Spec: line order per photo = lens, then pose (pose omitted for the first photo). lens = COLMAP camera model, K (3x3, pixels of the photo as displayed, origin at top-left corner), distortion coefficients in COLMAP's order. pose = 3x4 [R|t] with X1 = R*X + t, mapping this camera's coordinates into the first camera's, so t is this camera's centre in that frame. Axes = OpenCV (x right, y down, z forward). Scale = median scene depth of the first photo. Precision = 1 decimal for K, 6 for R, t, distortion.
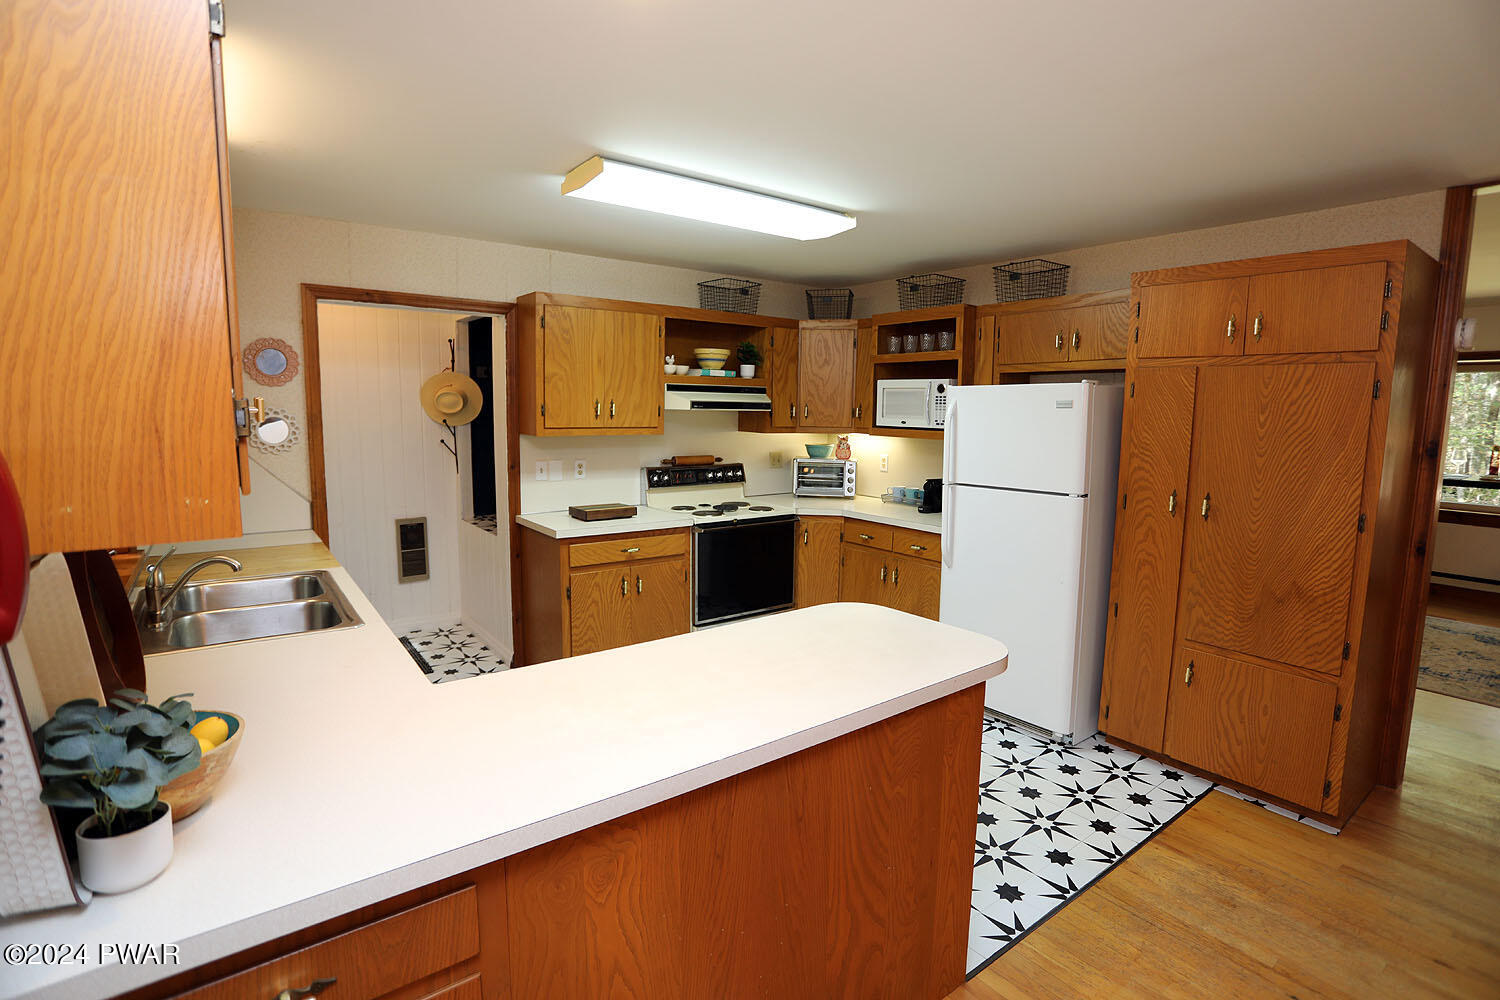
lens RADIAL K [[727.5, 0, 750.1], [0, 727.5, 498.1], [0, 0, 1]] dist [-0.066132, 0.020811]
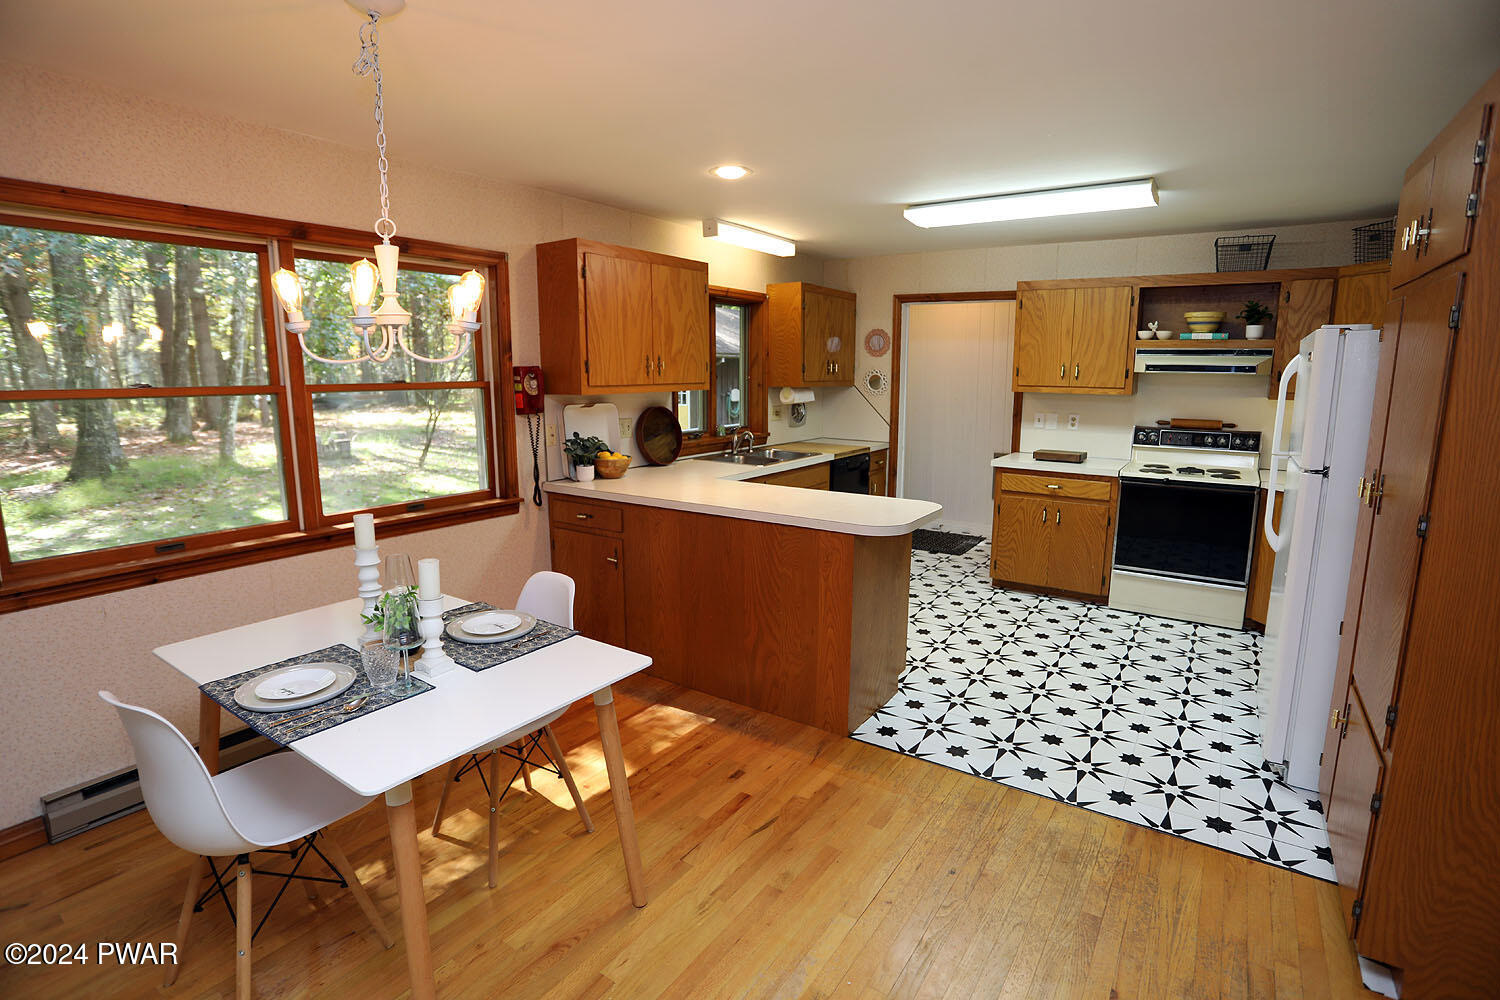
lens RADIAL K [[727.5, 0, 756.1], [0, 727.5, 502.8], [0, 0, 1]] dist [-0.066132, 0.020811]
pose [[0.317996, 0.161305, -0.934269, 0.778597], [-0.117393, 0.984536, 0.130027, -0.000109], [0.940796, 0.068329, 0.332015, 0.120320]]
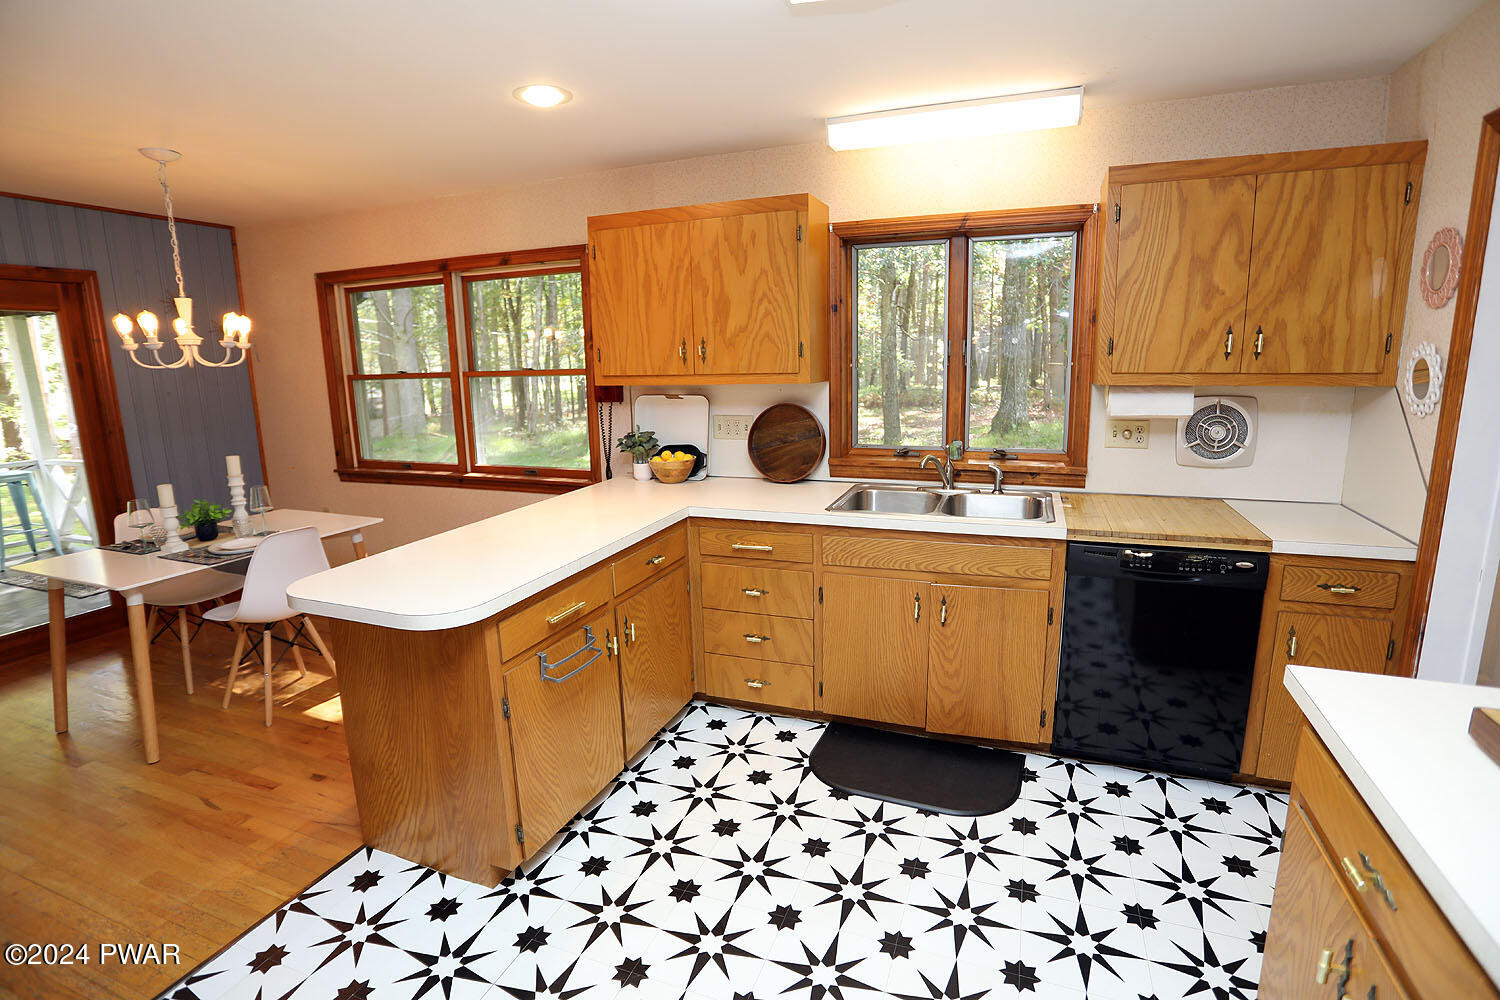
lens RADIAL K [[727.5, 0, 751.9], [0, 727.5, 498.0], [0, 0, 1]] dist [-0.066132, 0.020811]
pose [[-0.858677, 0.100461, -0.502575, 0.135161], [-0.057082, 0.955754, 0.288575, -0.116810], [0.509329, 0.276481, -0.814949, 1.015474]]
